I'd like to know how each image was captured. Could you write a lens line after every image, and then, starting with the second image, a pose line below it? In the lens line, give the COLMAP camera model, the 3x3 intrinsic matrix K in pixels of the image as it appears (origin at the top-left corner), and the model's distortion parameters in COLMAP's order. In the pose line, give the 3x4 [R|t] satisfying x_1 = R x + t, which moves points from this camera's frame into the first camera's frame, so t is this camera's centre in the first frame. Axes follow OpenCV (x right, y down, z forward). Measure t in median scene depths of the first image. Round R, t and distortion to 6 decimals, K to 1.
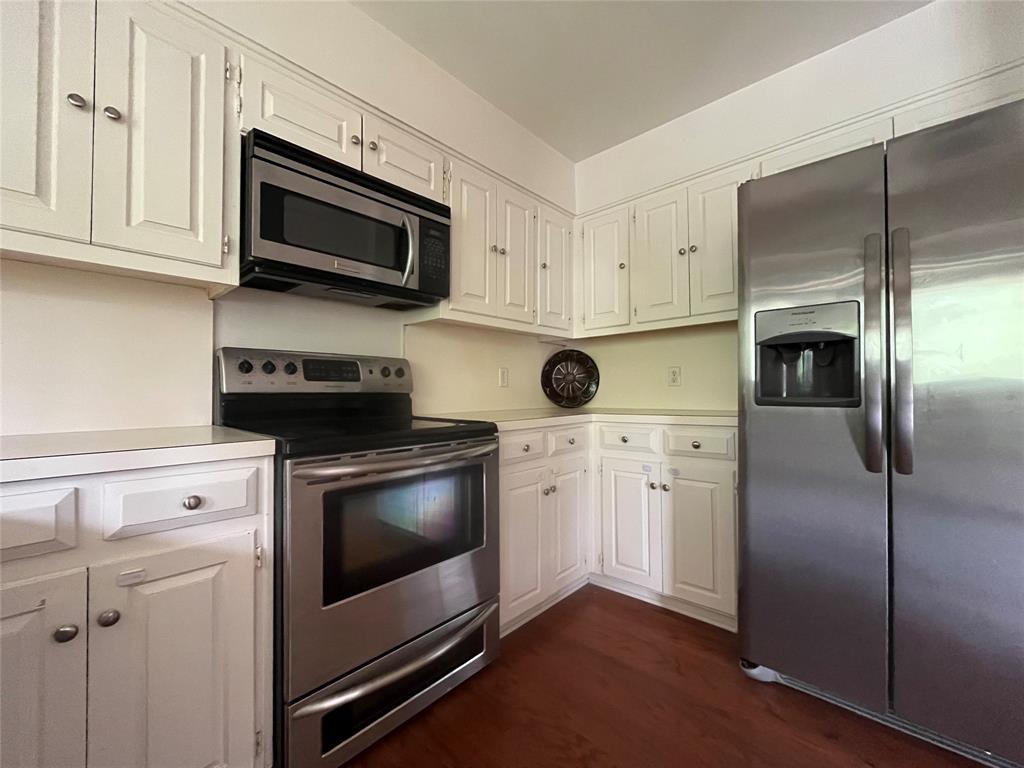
lens RADIAL K [[416.2, 0, 512.6], [0, 416.2, 386.0], [0, 0, 1]] dist [-0.003926, -0.000397]
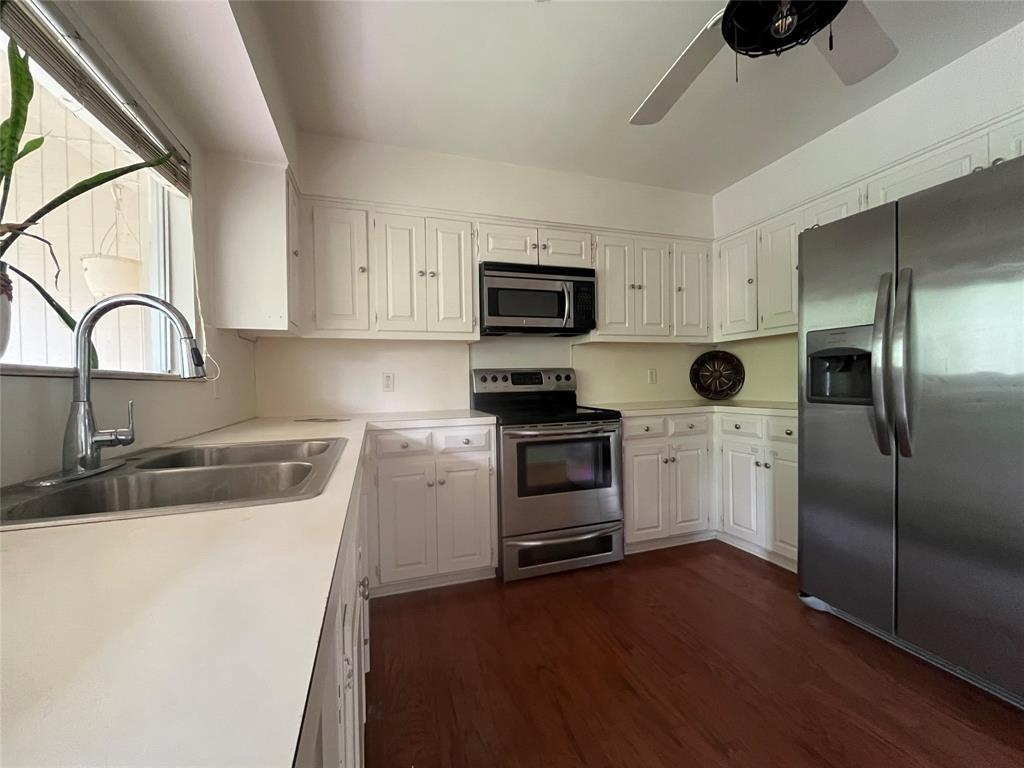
lens RADIAL K [[416.2, 0, 512.6], [0, 416.2, 386.0], [0, 0, 1]] dist [-0.003926, -0.000397]
pose [[0.874741, -0.007031, -0.484539, 0.331504], [0.022659, 0.999395, 0.026404, -0.051316], [0.484060, -0.034076, 0.874371, -0.505858]]
